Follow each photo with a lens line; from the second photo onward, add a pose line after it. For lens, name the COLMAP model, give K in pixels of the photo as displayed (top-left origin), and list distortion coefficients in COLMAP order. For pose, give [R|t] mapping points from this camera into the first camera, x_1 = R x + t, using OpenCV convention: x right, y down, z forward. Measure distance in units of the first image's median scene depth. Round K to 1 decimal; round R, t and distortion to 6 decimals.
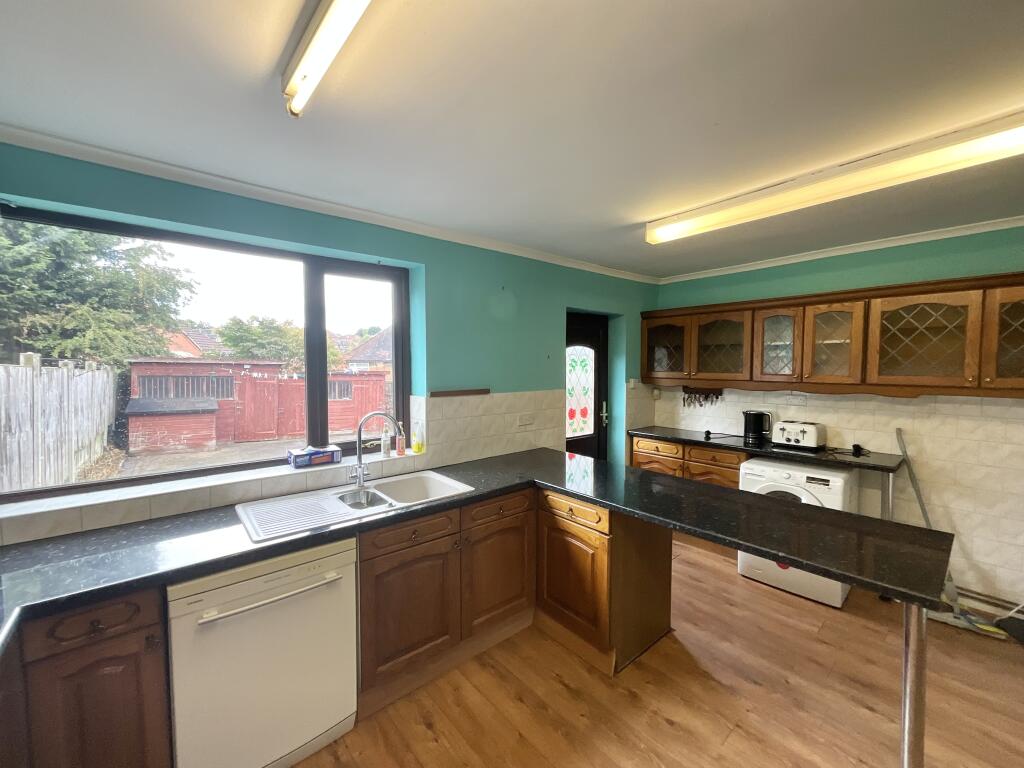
lens RADIAL K [[408.7, 0, 512.0], [0, 408.7, 384.0], [0, 0, 1]] dist [-0.008400, 0.000700]
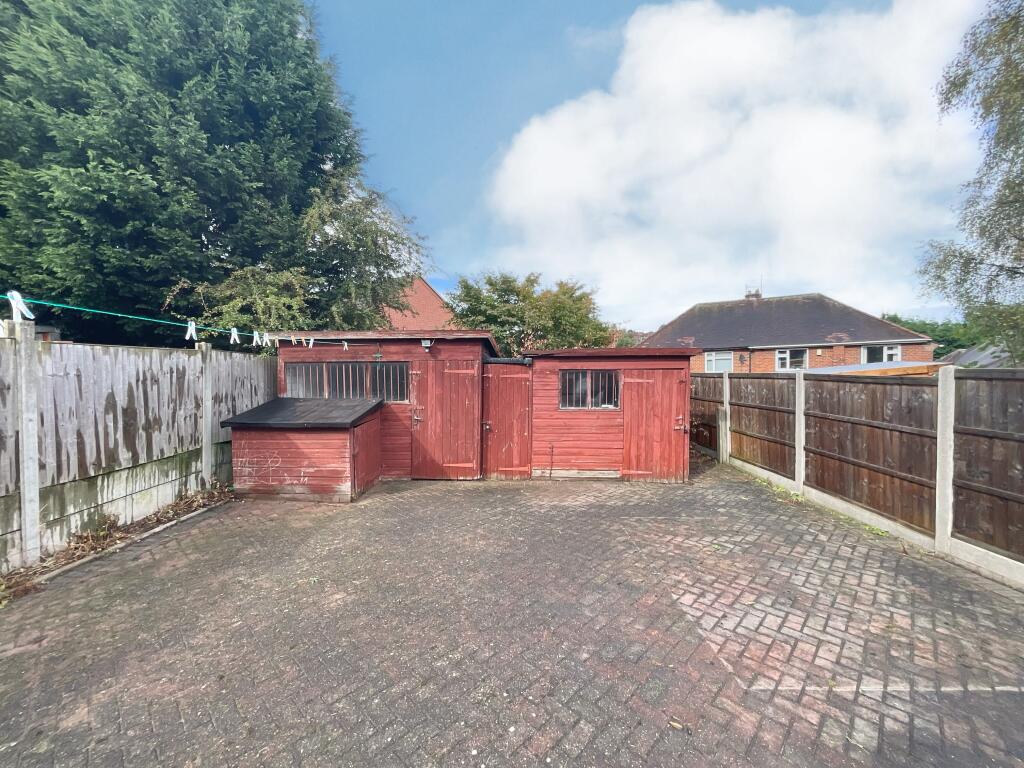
lens RADIAL K [[408.7, 0, 512.0], [0, 408.7, 384.0], [0, 0, 1]] dist [-0.008400, 0.000700]
pose [[0.761138, 0.007313, -0.648549, -0.213441], [-0.004522, 0.999972, 0.005969, 0.007820], [0.648574, -0.001611, 0.761150, 0.669625]]
